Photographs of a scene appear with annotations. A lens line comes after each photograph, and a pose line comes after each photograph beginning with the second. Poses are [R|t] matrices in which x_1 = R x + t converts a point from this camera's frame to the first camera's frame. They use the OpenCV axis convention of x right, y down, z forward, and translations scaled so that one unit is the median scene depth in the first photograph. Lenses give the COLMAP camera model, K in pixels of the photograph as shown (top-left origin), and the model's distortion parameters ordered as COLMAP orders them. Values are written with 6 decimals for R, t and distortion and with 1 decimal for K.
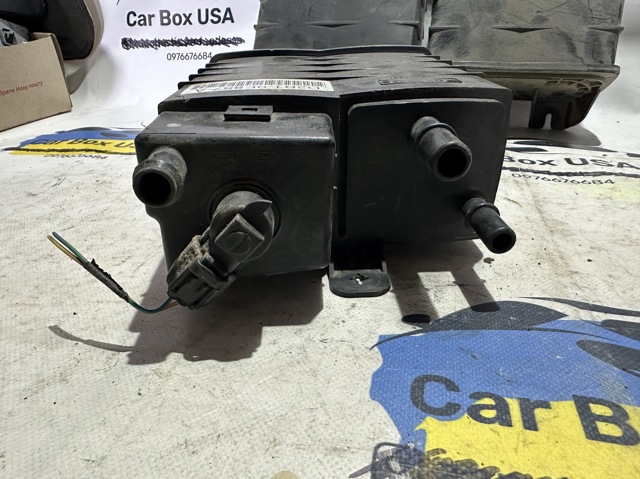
lens RADIAL K [[434.1, 0, 310.3], [0, 434.1, 273.2], [0, 0, 1]] dist [-0.000615, 0.003806]
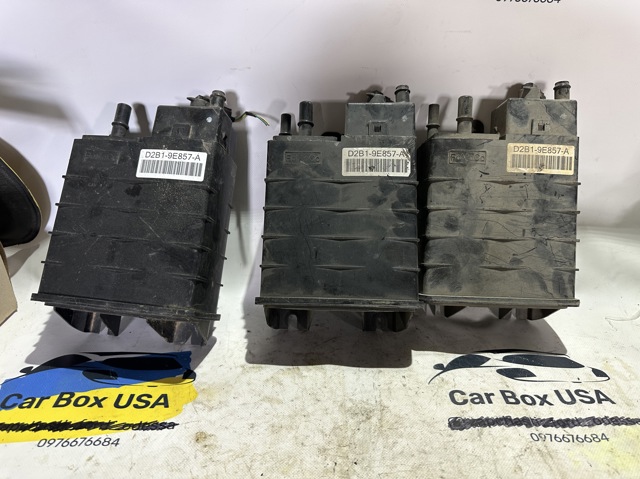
lens RADIAL K [[445.4, 0, 305.3], [0, 445.4, 239.0], [0, 0, 1]] dist [0.025129, -0.036895]
pose [[0.965107, -0.075059, 0.250868, -0.536665], [0.090404, 0.994639, -0.050199, -1.086262], [-0.245756, 0.071127, 0.966719, -0.041918]]
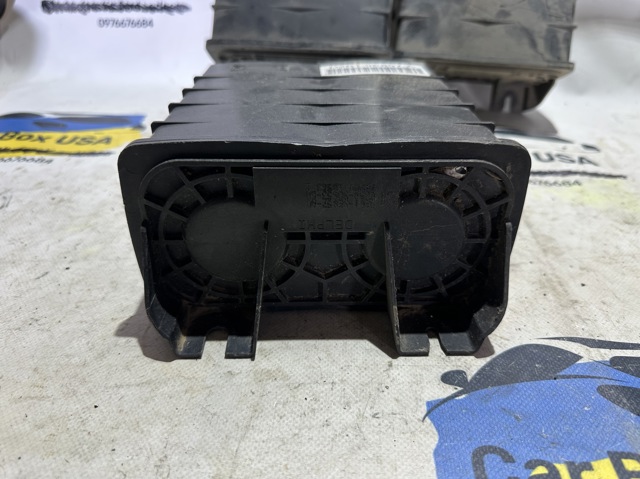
lens RADIAL K [[456.7, 0, 320.0], [0, 456.7, 239.5], [0, 0, 1]] dist [-0.030708, 0.005281]
pose [[0.982930, -0.063897, 0.172525, -0.193465], [0.053377, 0.996460, 0.064945, -0.251446], [-0.176064, -0.054628, 0.982862, 0.008644]]
